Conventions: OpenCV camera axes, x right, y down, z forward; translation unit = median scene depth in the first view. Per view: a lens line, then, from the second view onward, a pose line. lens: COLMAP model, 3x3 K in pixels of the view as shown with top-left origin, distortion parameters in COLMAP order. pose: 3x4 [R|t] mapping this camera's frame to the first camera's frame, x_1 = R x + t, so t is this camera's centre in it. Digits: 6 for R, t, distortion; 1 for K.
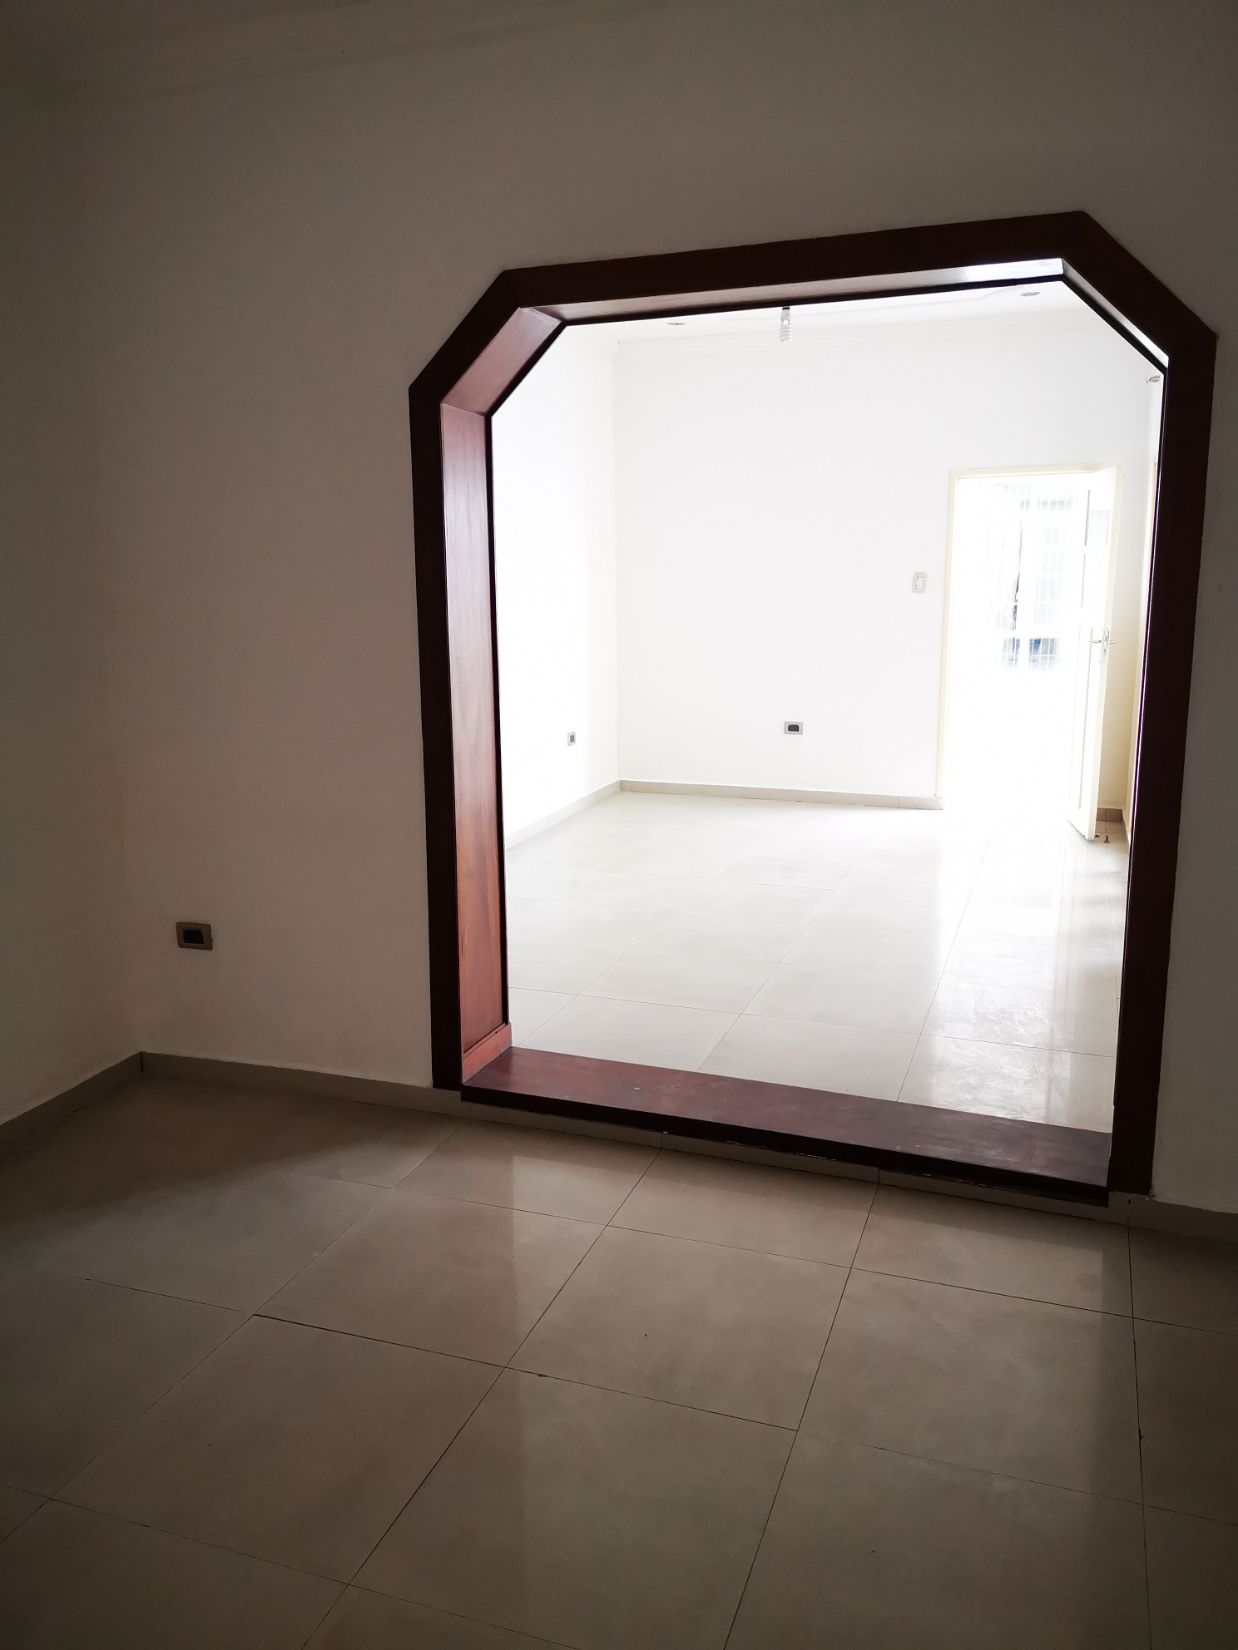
lens RADIAL K [[1293.3, 0, 625.3], [0, 1293.3, 827.4], [0, 0, 1]] dist [0.075720, -0.101754]
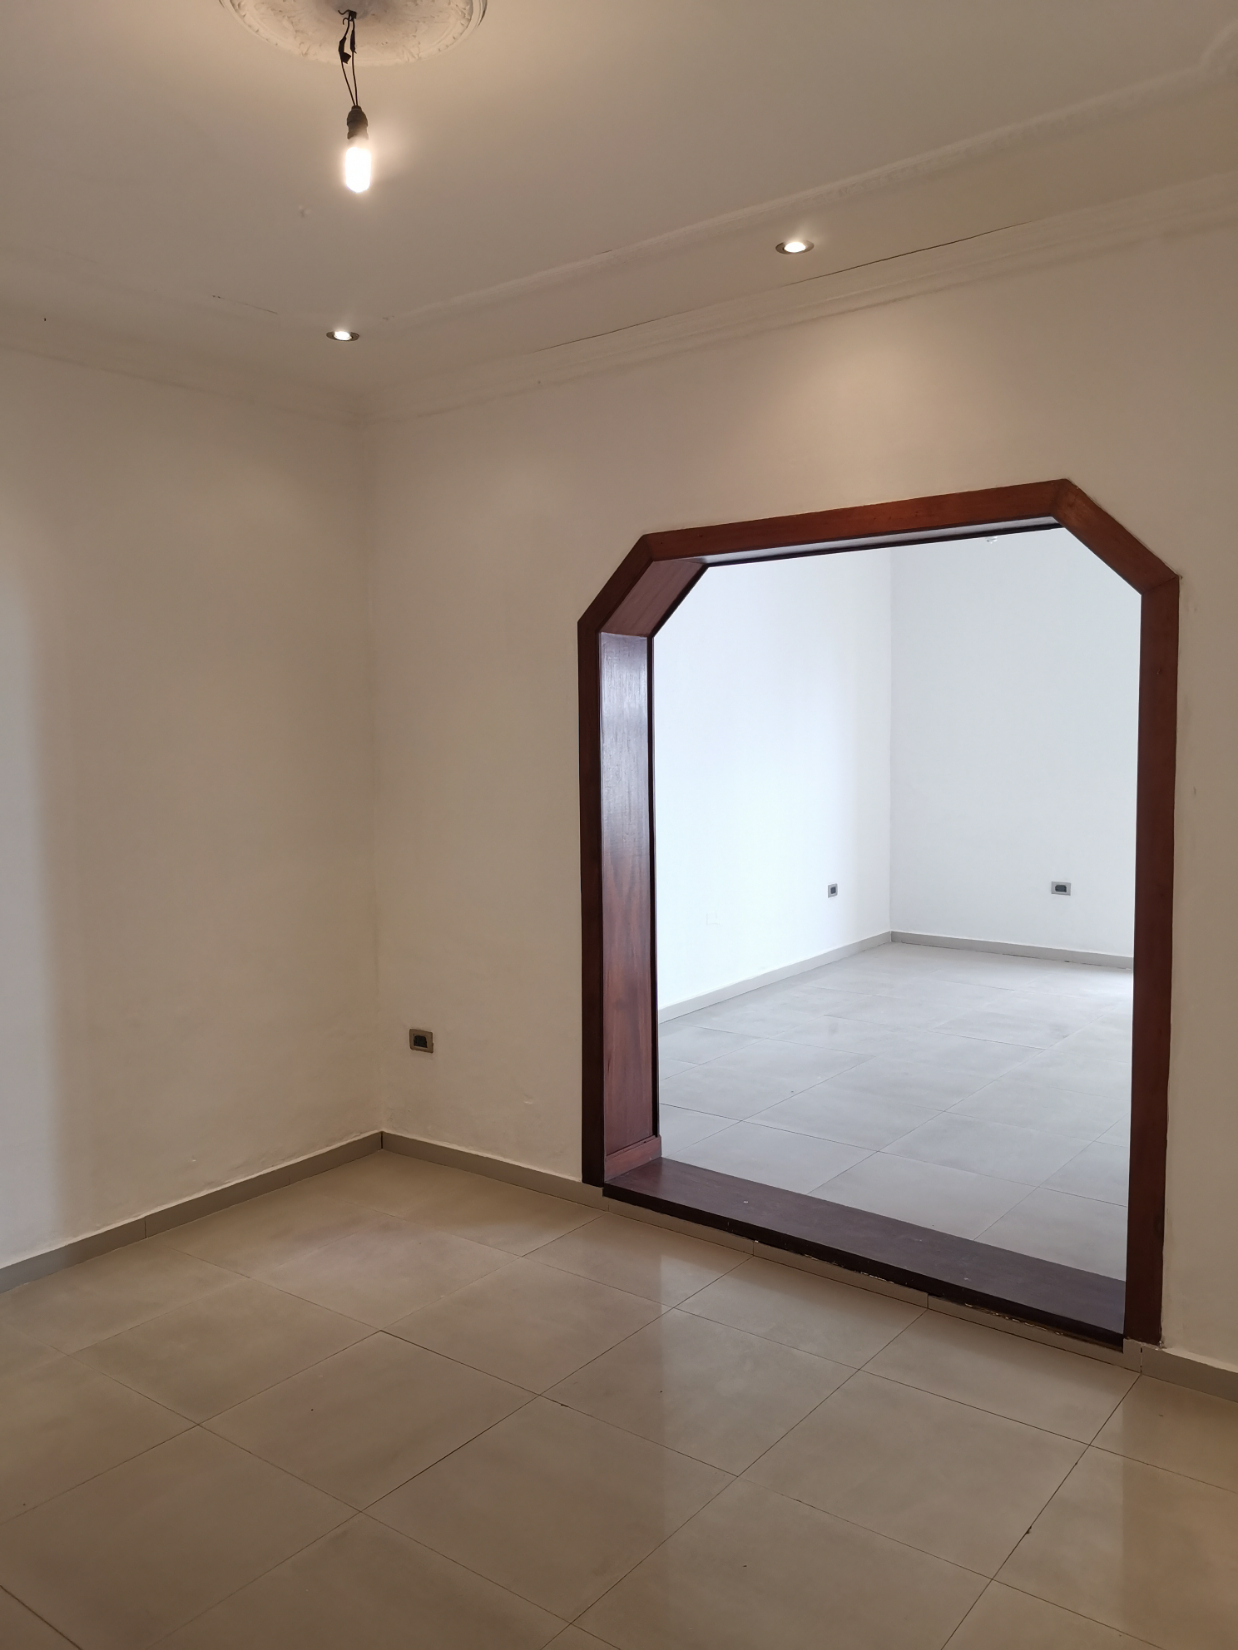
lens RADIAL K [[1293.3, 0, 616.3], [0, 1293.3, 823.5], [0, 0, 1]] dist [0.075720, -0.101754]
pose [[0.951223, 0.021074, -0.307784, 0.244416], [-0.055080, 0.993236, -0.102219, -0.008175], [0.303548, 0.114186, 0.945949, -0.164473]]
